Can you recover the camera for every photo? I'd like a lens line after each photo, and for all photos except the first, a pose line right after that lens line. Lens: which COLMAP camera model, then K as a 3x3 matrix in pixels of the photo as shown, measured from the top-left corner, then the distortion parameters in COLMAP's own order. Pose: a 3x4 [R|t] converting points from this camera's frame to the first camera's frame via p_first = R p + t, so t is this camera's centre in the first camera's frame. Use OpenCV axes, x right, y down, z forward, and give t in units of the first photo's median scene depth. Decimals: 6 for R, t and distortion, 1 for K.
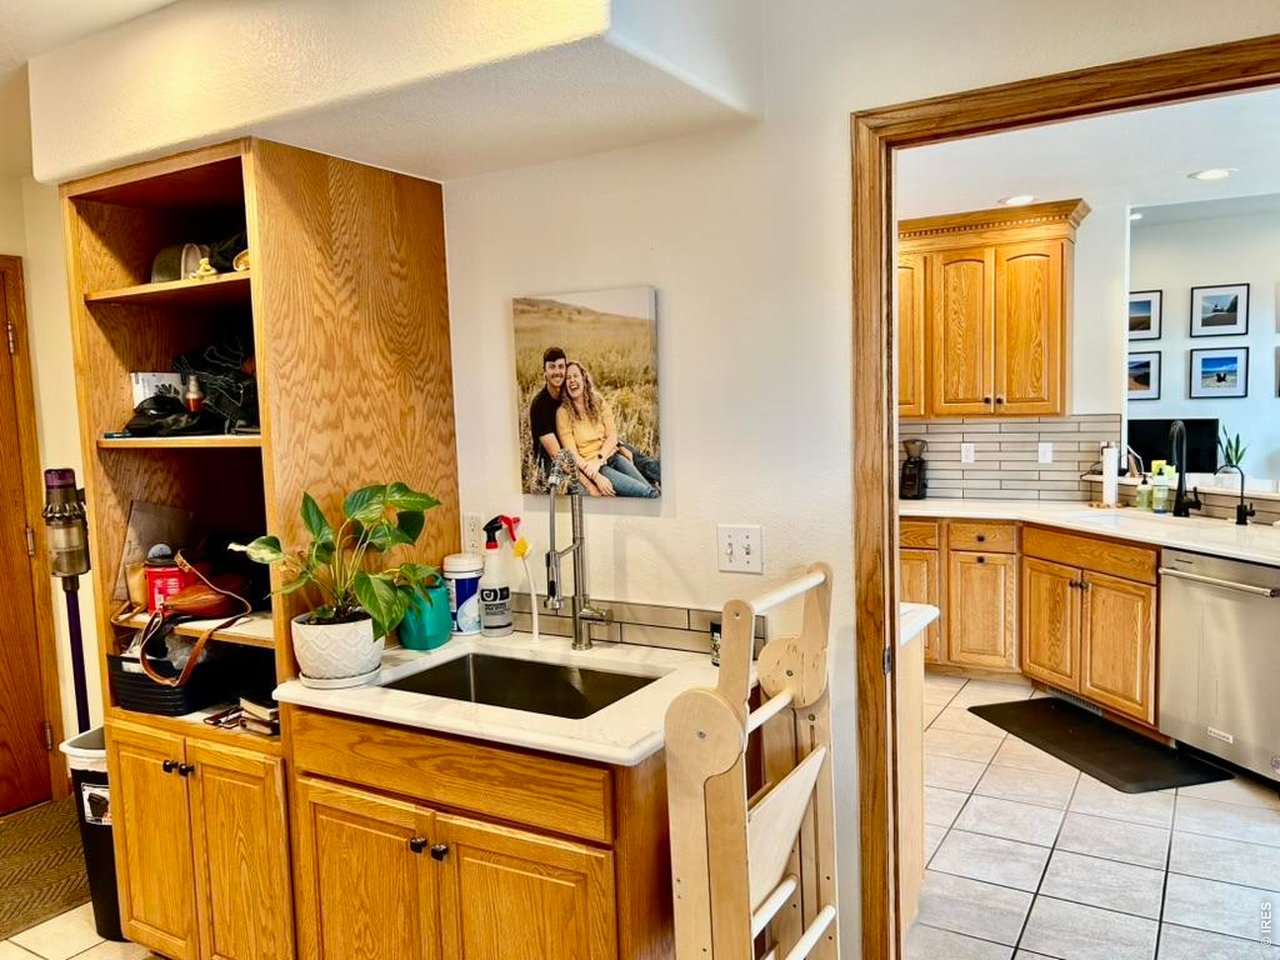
lens RADIAL K [[965.1, 0, 641.5], [0, 965.1, 487.1], [0, 0, 1]] dist [0.059060, -0.067089]
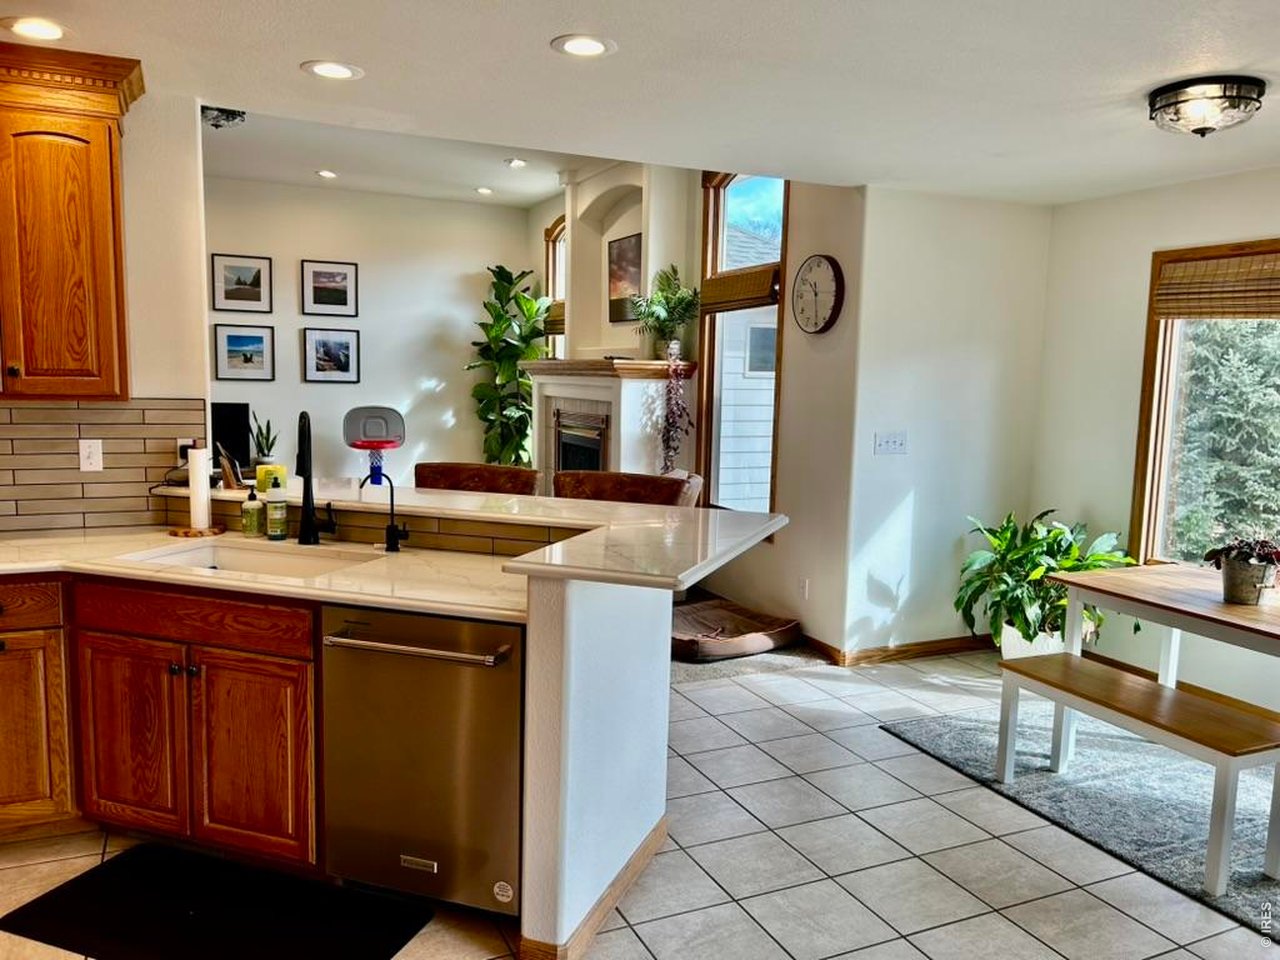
lens RADIAL K [[965.1, 0, 641.5], [0, 965.1, 487.1], [0, 0, 1]] dist [0.059060, -0.067089]
pose [[0.564608, -0.052193, 0.823707, 0.090188], [0.034510, 0.998619, 0.039621, -0.029177], [-0.824637, 0.006056, 0.565629, 0.352954]]
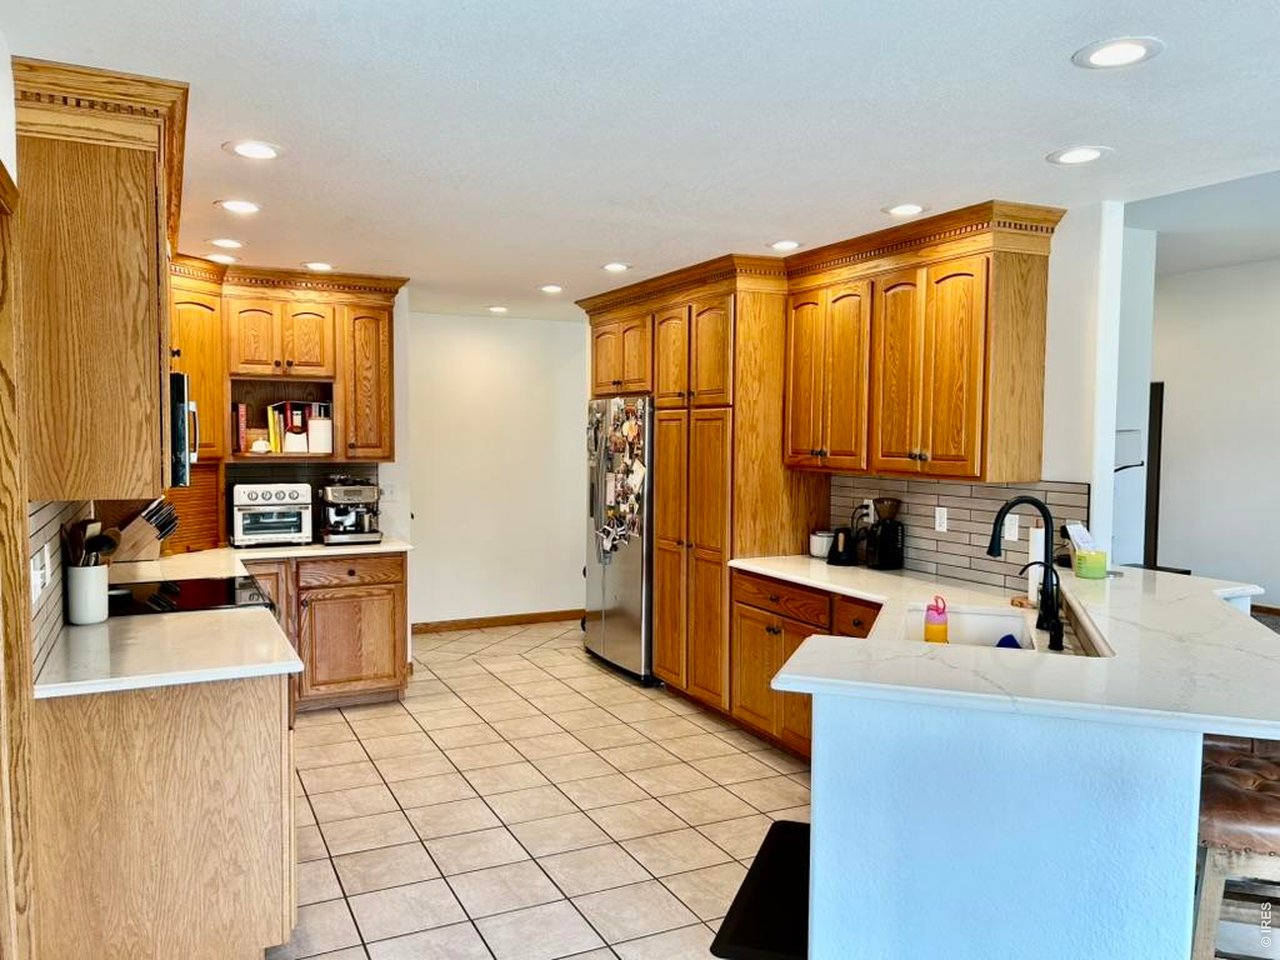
lens RADIAL K [[965.1, 0, 641.5], [0, 965.1, 487.1], [0, 0, 1]] dist [0.059060, -0.067089]
pose [[0.834279, 0.068106, -0.547119, 0.634365], [-0.082356, 0.996602, -0.001523, -0.044998], [0.545156, 0.046329, 0.837053, 0.210112]]
